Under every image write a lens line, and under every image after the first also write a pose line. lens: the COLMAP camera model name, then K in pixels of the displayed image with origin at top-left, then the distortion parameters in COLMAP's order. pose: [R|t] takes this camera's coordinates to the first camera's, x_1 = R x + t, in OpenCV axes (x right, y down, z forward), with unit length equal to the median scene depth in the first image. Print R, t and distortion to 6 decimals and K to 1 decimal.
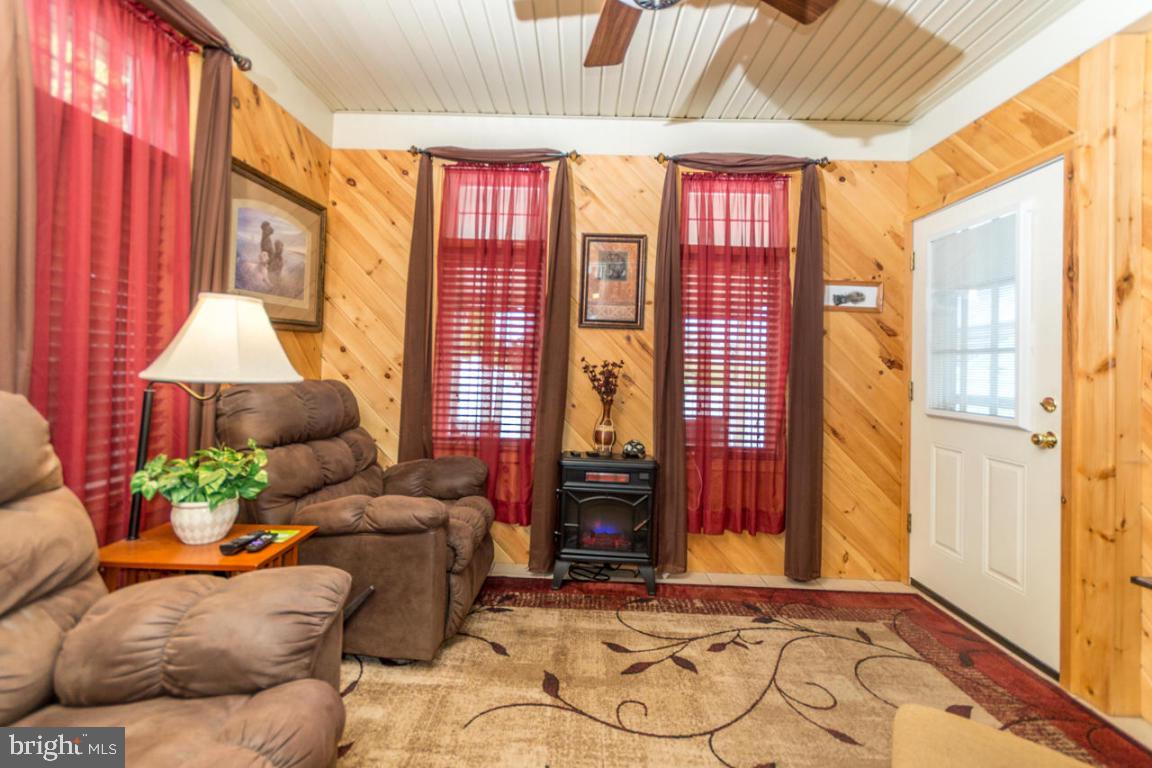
lens RADIAL K [[501.8, 0, 567.2], [0, 501.8, 349.6], [0, 0, 1]] dist [0.018548, 0.000145]
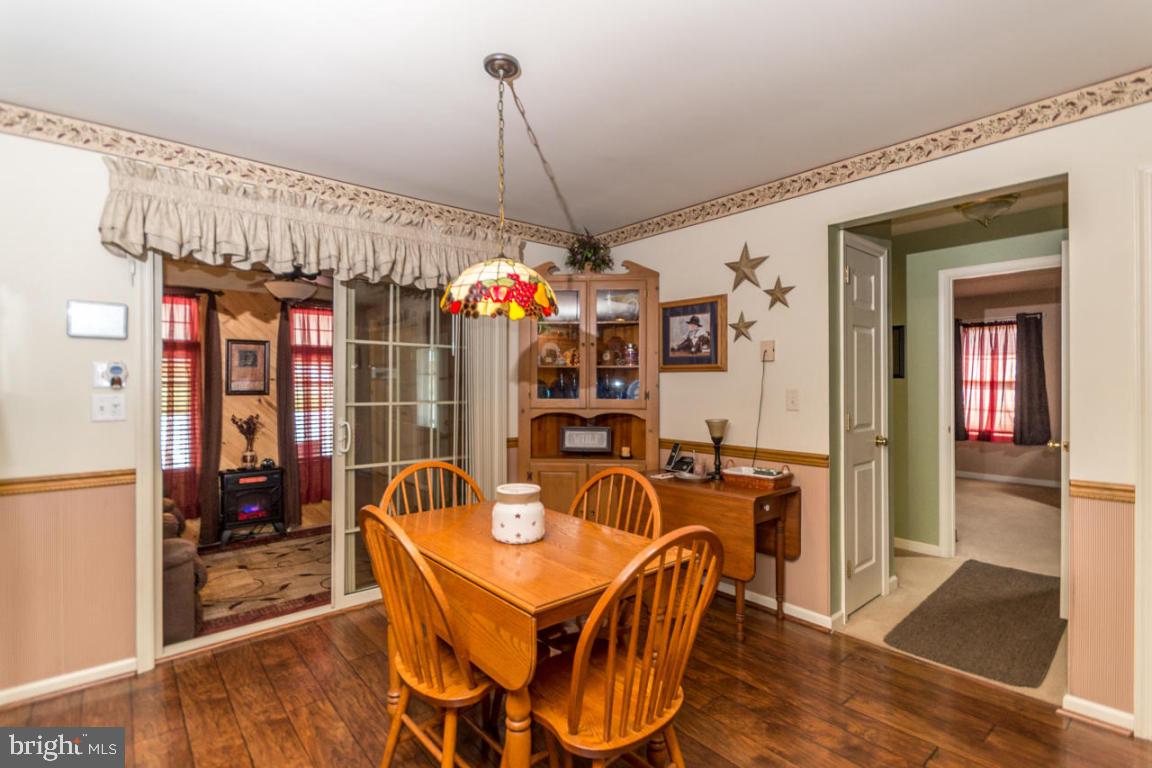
lens RADIAL K [[534.3, 0, 578.2], [0, 534.3, 383.5], [0, 0, 1]] dist [-0.000603, -0.000357]
pose [[0.721934, -0.036308, 0.691009, -0.355597], [0.005771, 0.998904, 0.046457, -0.160789], [-0.691938, -0.029551, 0.721352, -1.082112]]
